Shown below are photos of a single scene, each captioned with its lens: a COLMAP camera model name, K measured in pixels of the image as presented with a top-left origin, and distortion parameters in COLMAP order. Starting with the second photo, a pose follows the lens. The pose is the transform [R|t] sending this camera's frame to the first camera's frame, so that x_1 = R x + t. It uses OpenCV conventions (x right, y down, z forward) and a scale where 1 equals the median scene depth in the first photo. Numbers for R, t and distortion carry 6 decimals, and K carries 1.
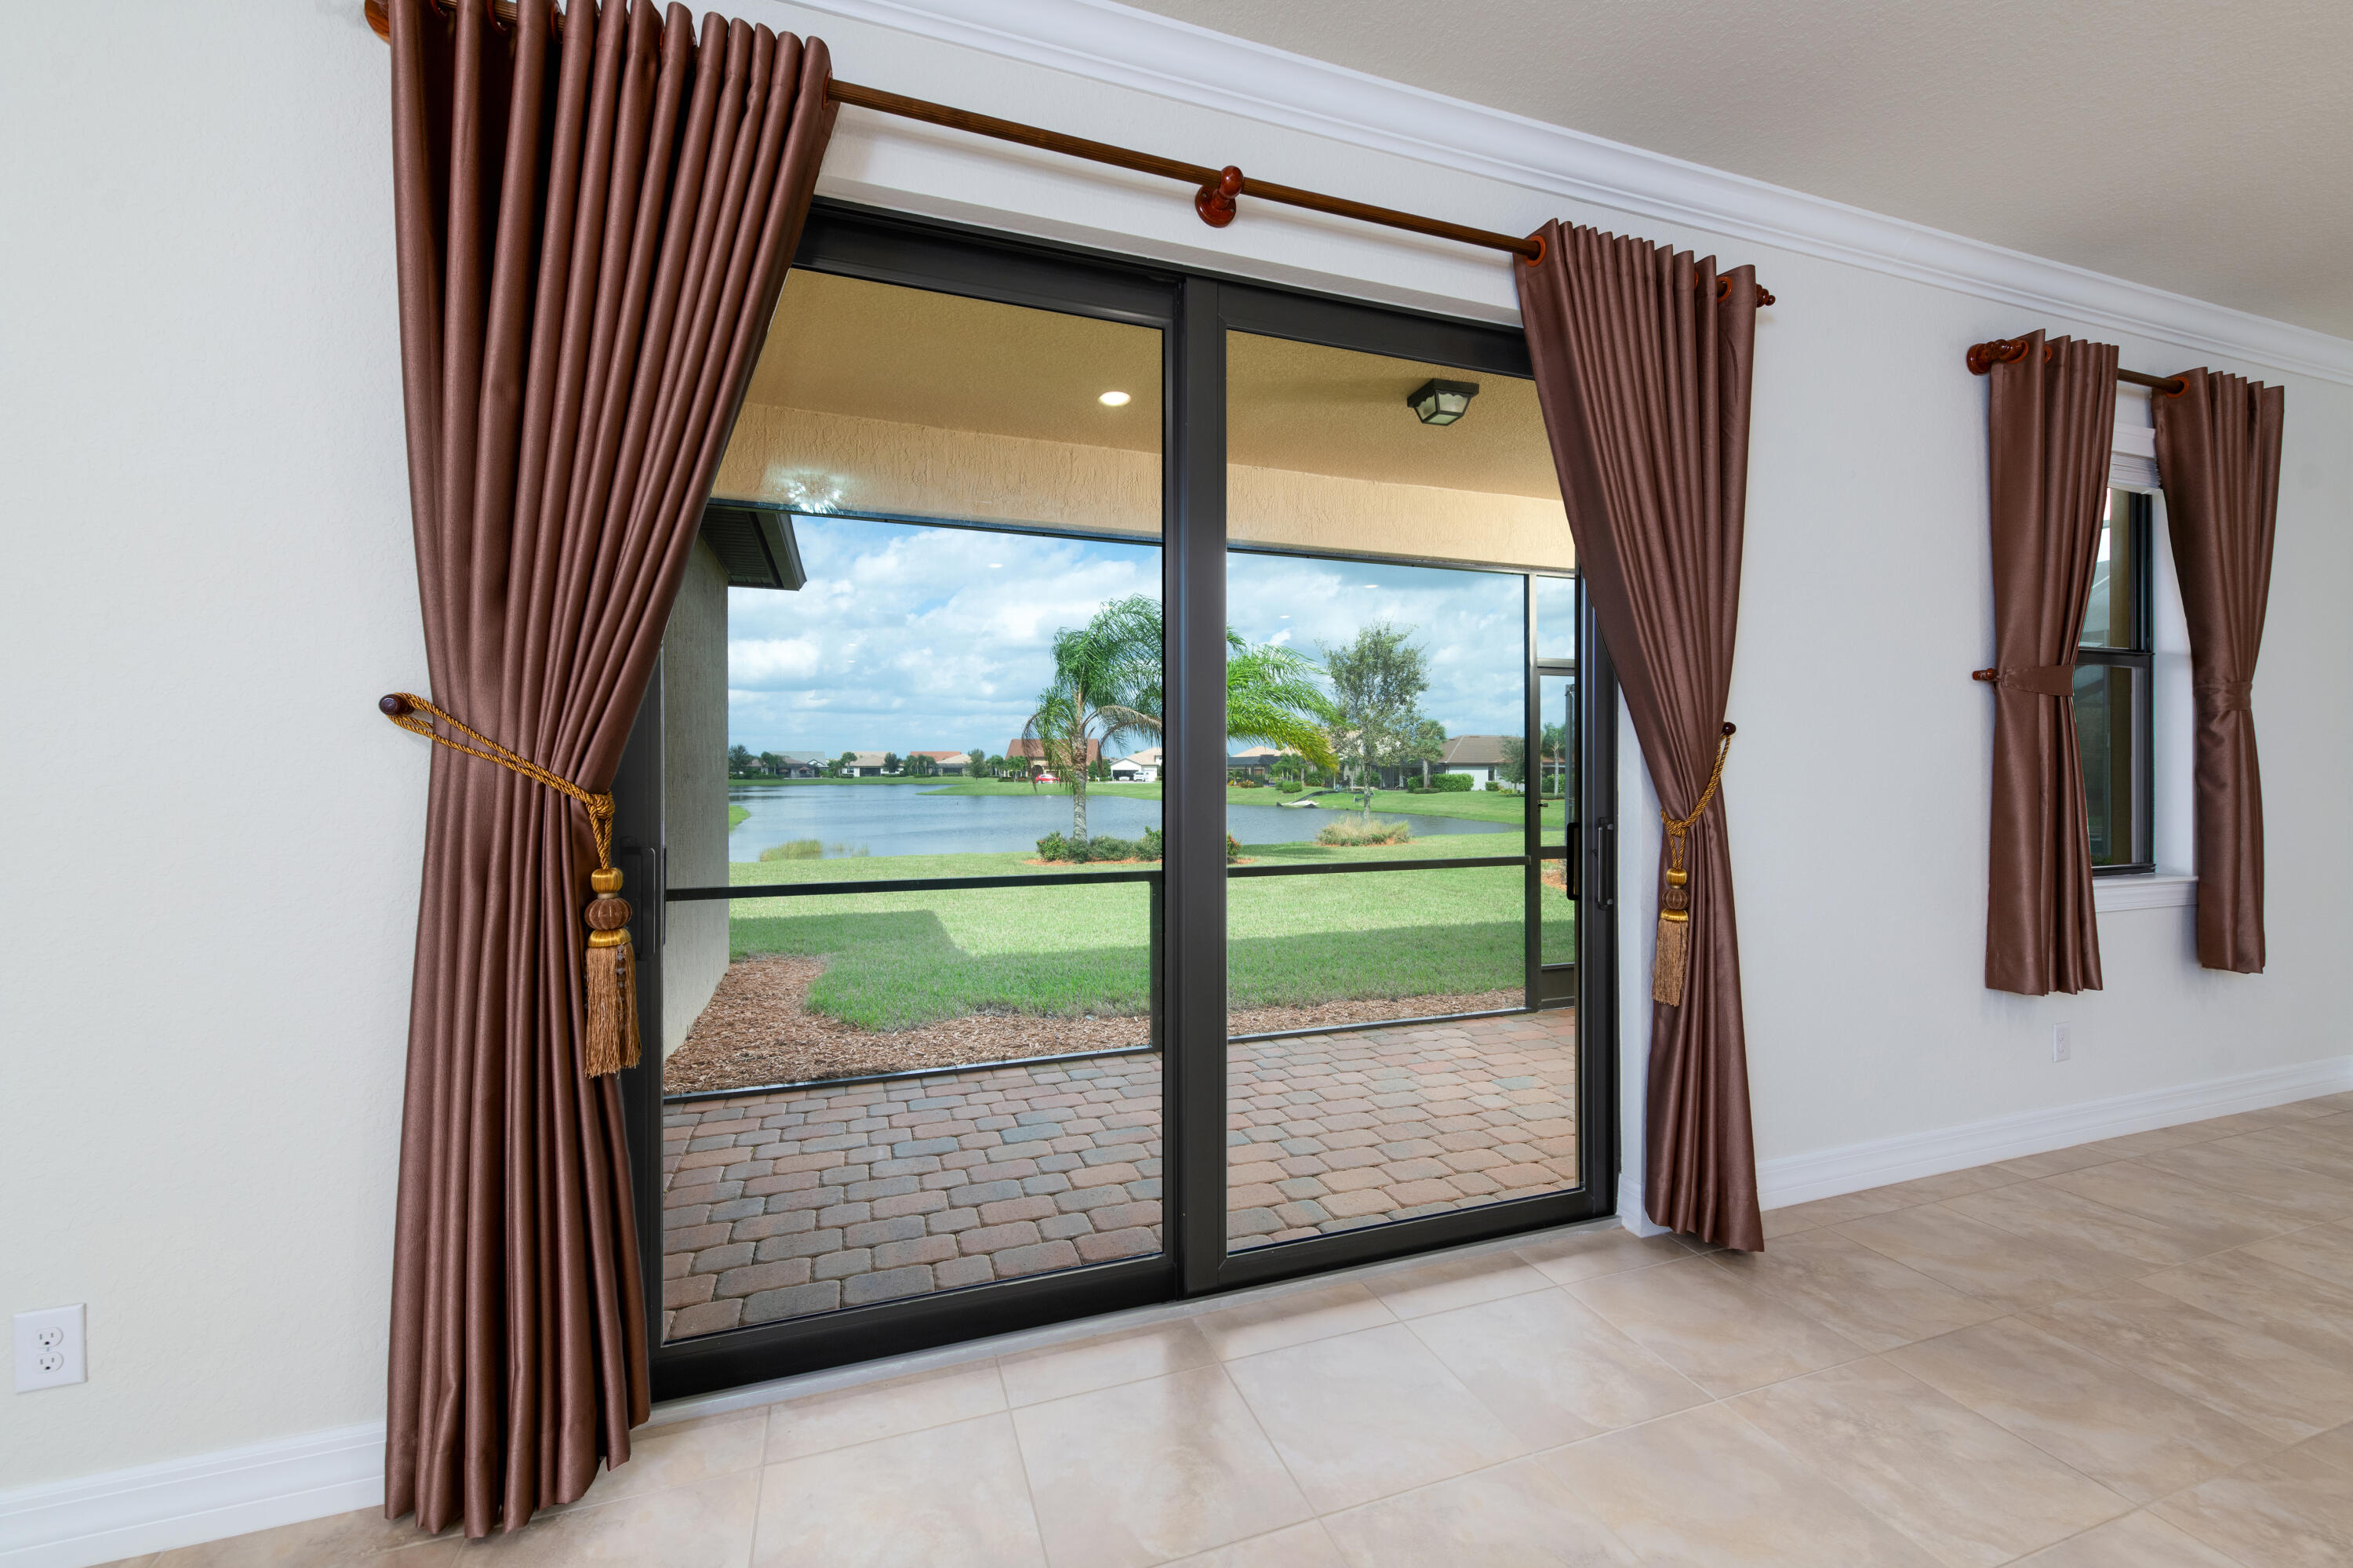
lens RADIAL K [[919.9, 0, 1176.5], [0, 919.9, 784.0], [0, 0, 1]] dist [0.002288, 0.000214]
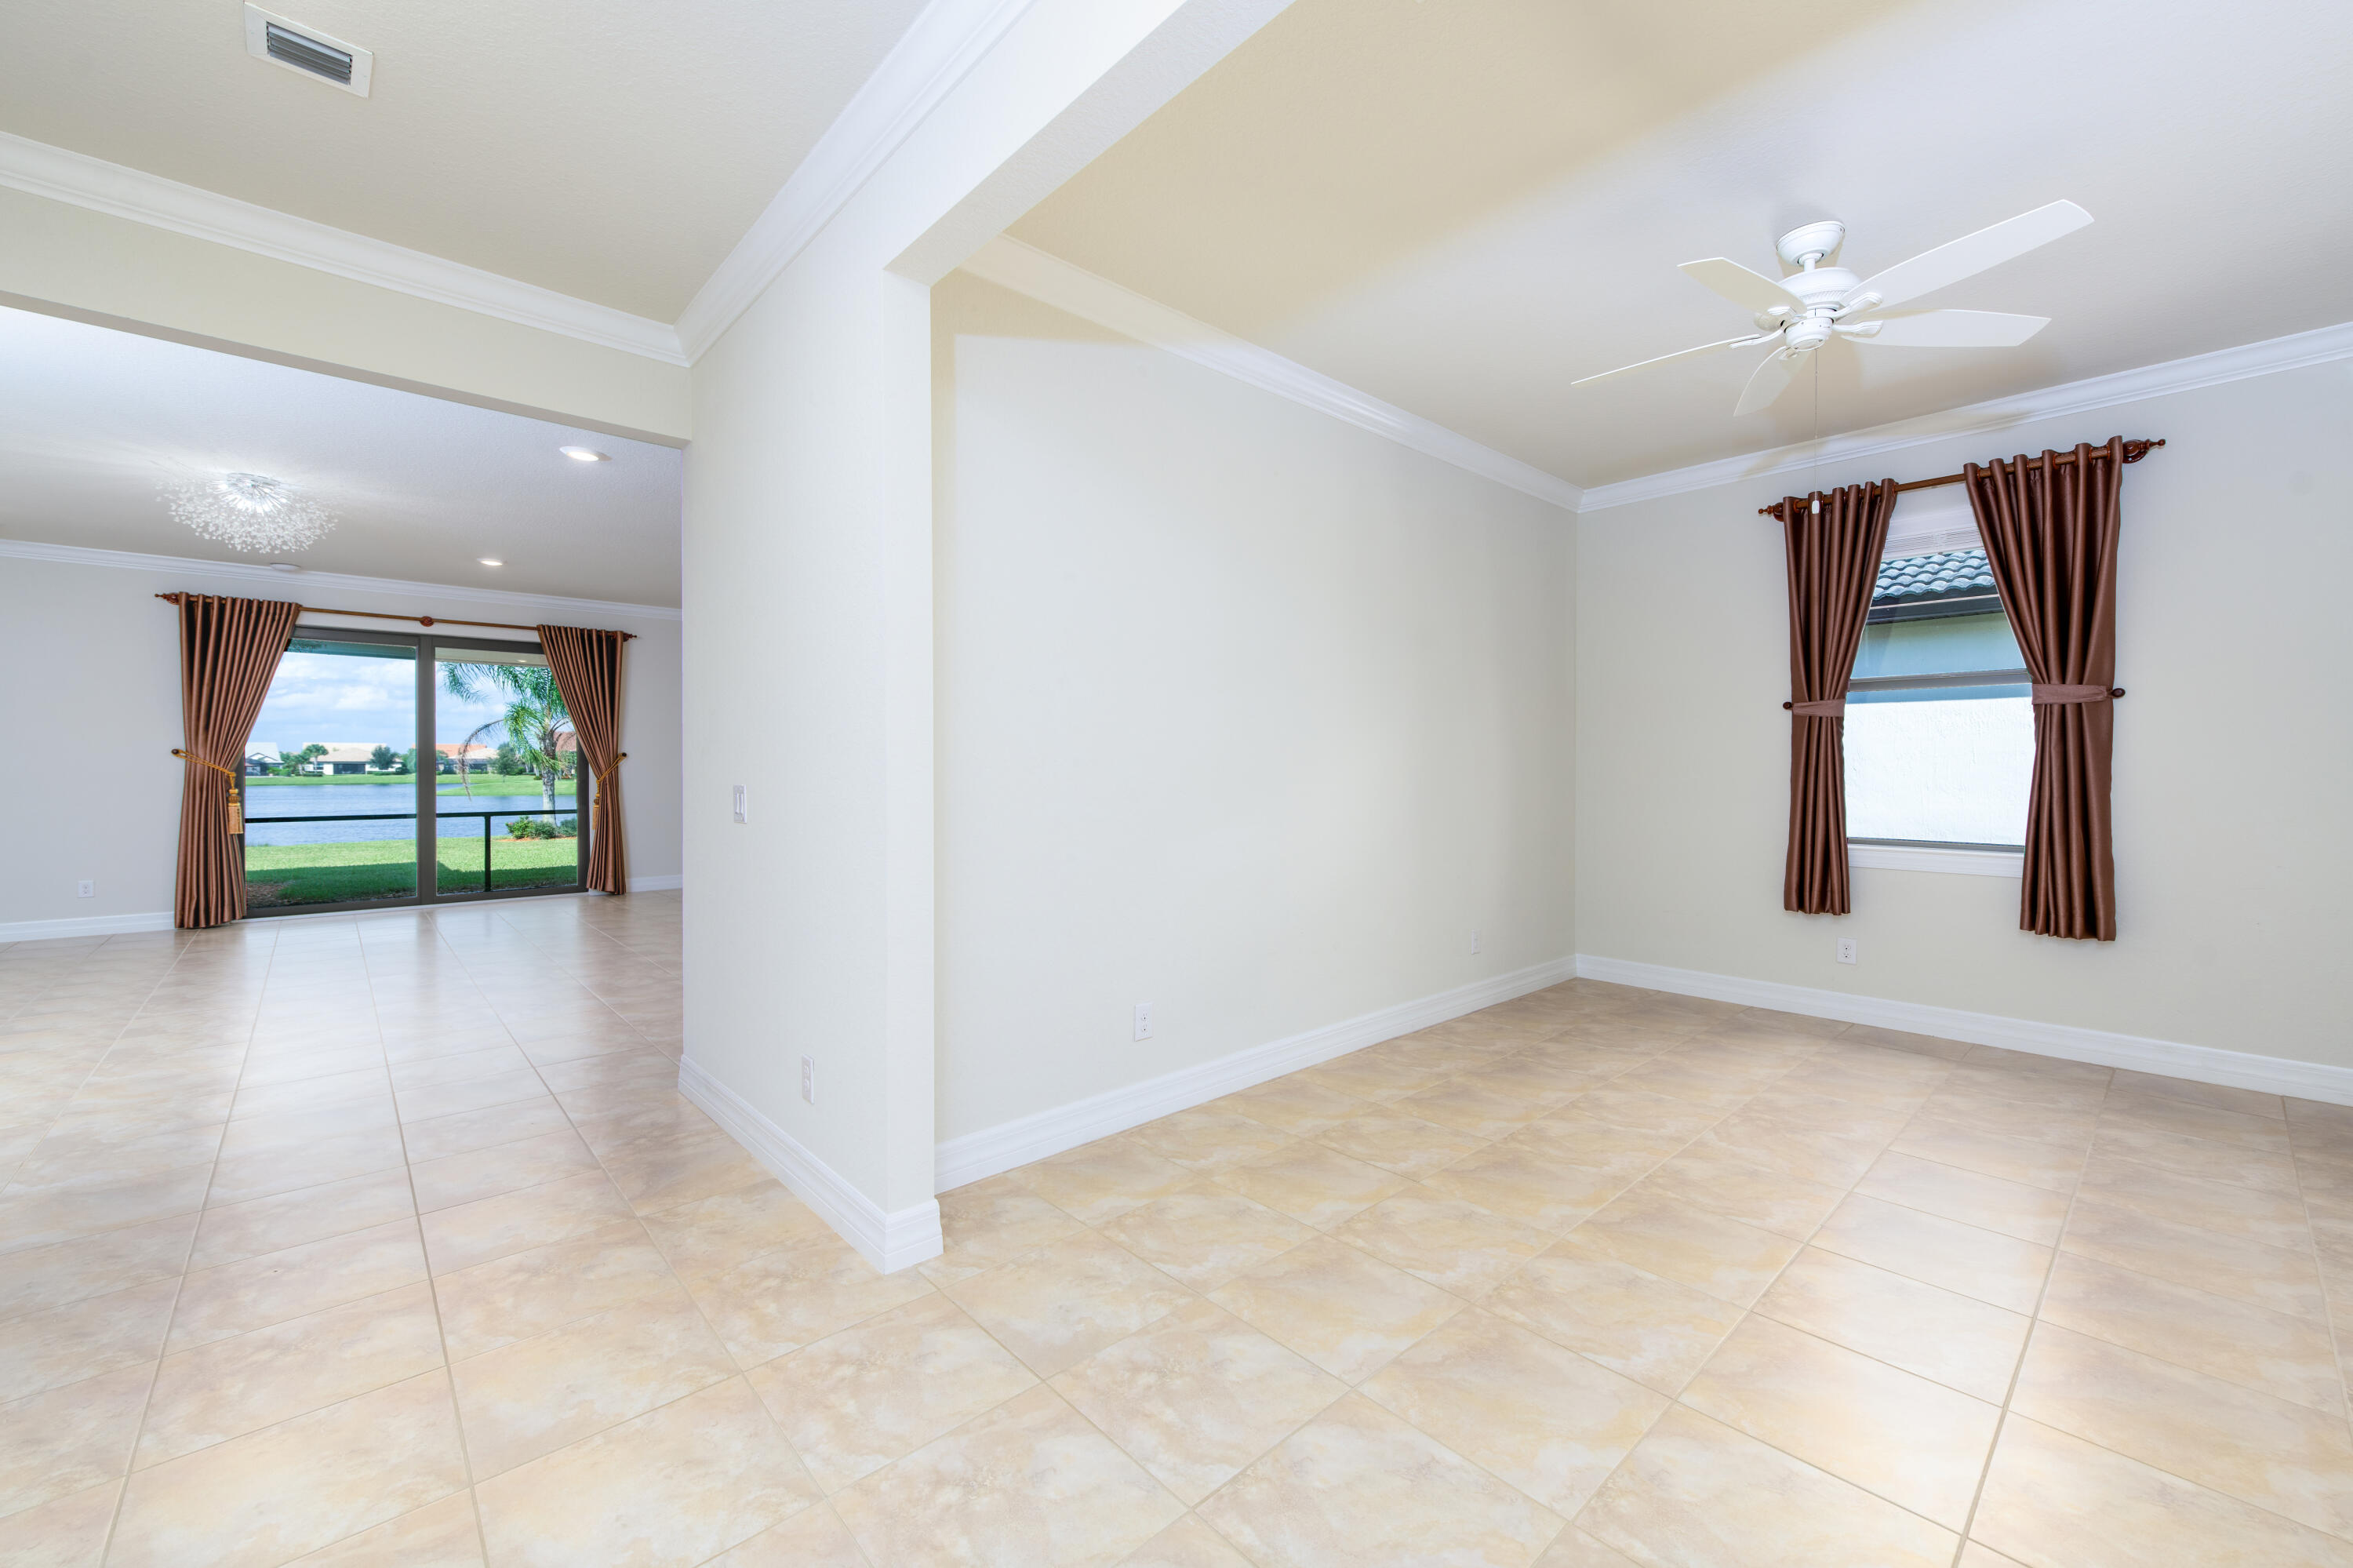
lens RADIAL K [[919.9, 0, 1176.5], [0, 919.9, 784.0], [0, 0, 1]] dist [0.002288, 0.000214]
pose [[0.917560, -0.005346, 0.397560, 1.426958], [0.004250, 0.999984, 0.003640, 0.060697], [-0.397574, -0.001650, 0.917569, -3.916649]]
